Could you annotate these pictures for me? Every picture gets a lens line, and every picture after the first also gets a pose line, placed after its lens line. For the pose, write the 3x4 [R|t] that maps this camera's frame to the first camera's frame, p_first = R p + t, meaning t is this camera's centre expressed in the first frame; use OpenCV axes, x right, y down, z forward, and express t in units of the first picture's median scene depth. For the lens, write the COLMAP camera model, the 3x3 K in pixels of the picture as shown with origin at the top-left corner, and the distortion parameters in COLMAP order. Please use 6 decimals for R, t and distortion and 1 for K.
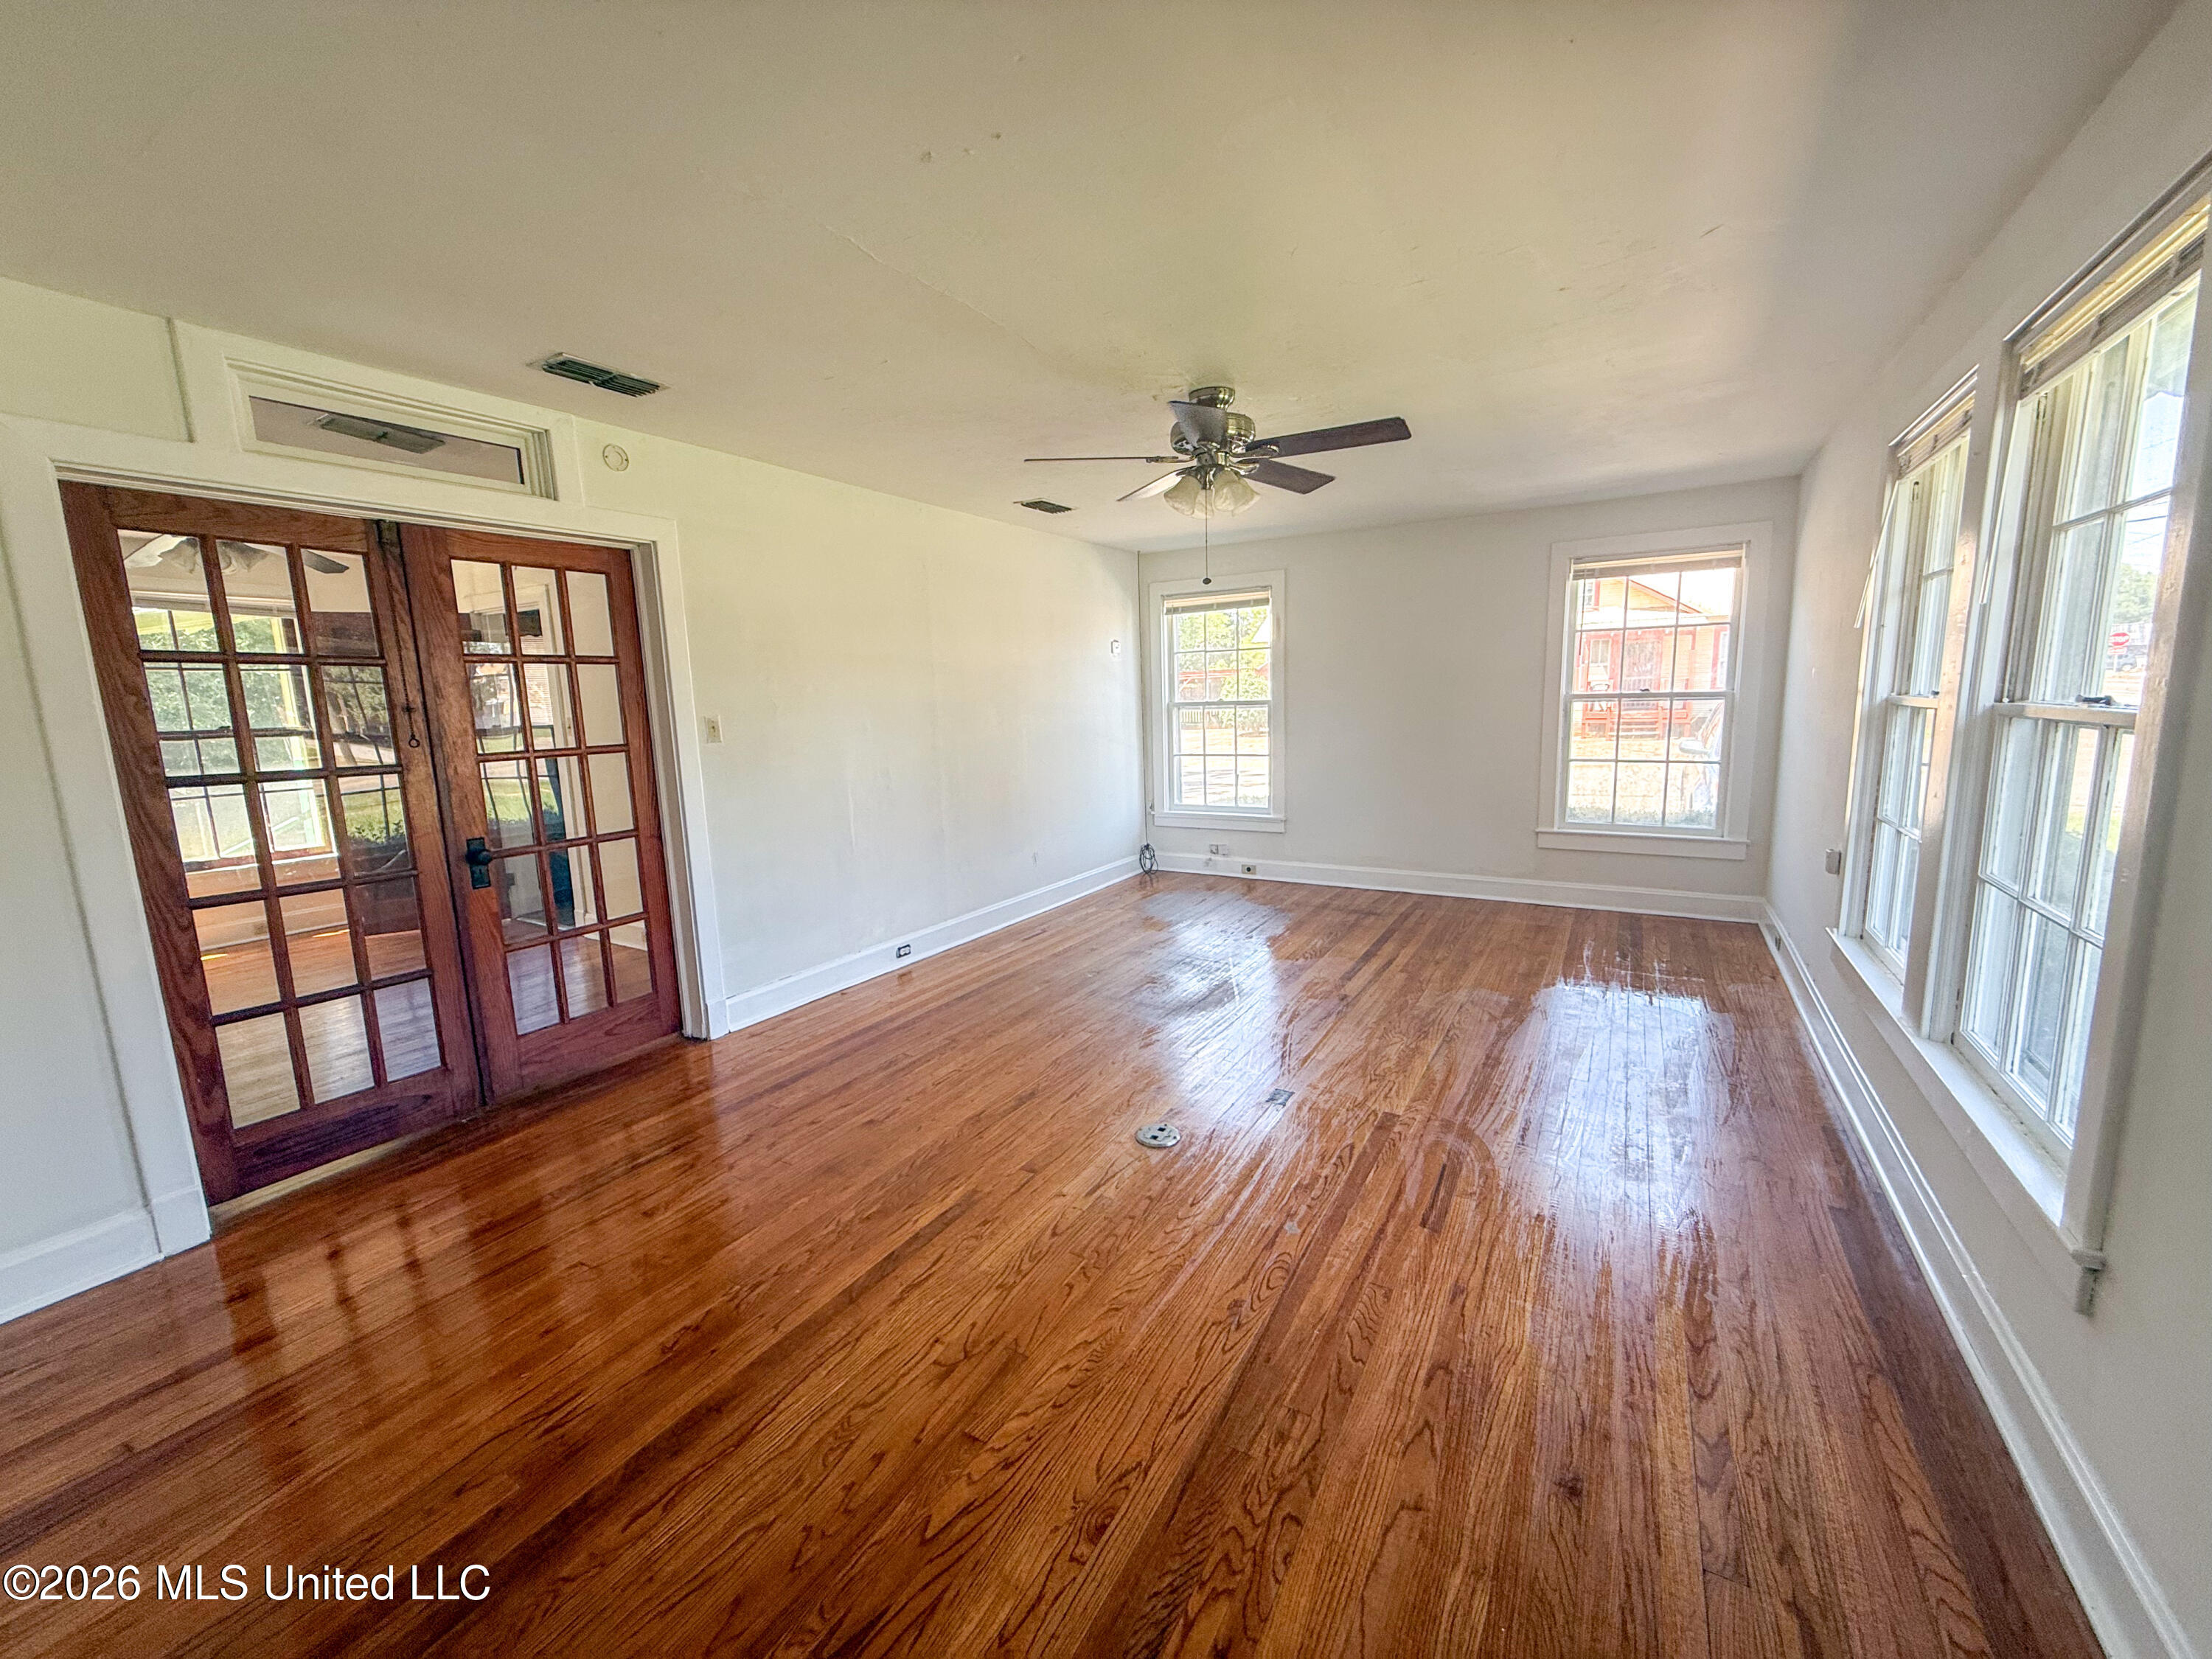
lens RADIAL K [[882.7, 0, 1106.9], [0, 882.7, 828.9], [0, 0, 1]] dist [0.000247, 0.000251]
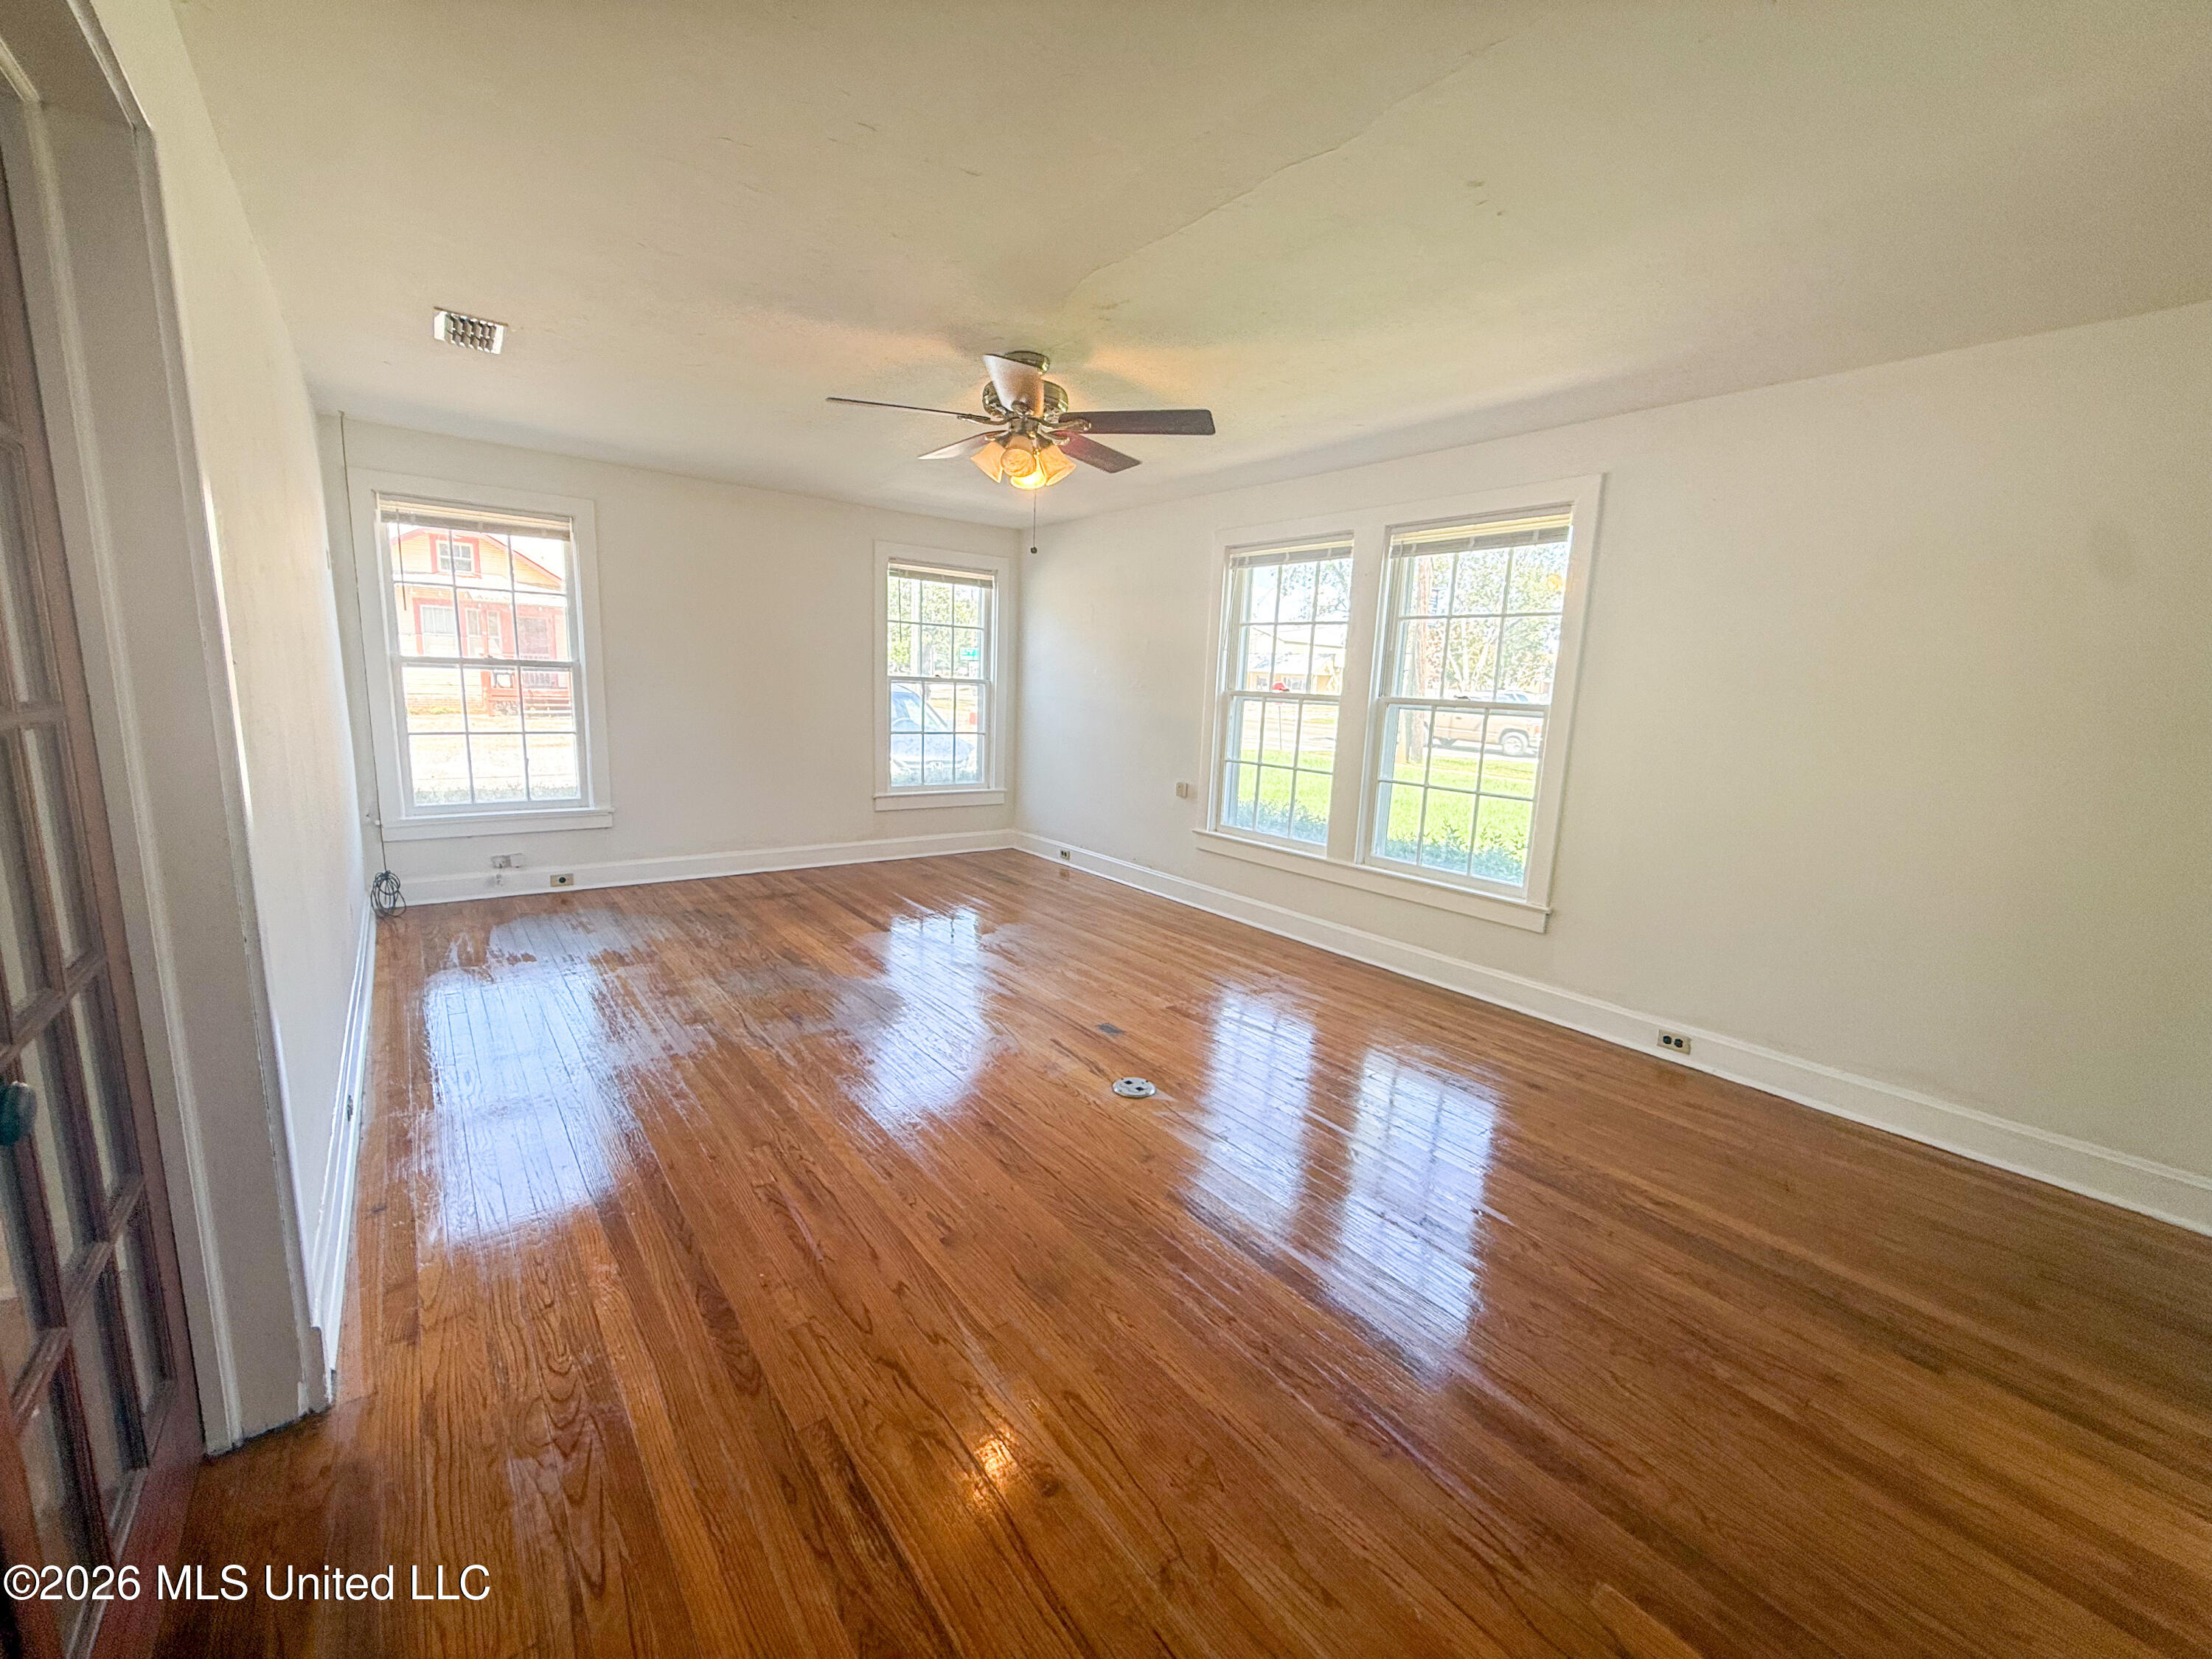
lens RADIAL K [[874.5, 0, 1099.8], [0, 874.5, 831.3], [0, 0, 1]] dist [-0.001893, -0.000462]
pose [[0.361787, -0.115905, 0.925028, -0.551880], [0.090127, 0.991942, 0.089040, -0.033277], [-0.927894, 0.051156, 0.369318, 0.397011]]
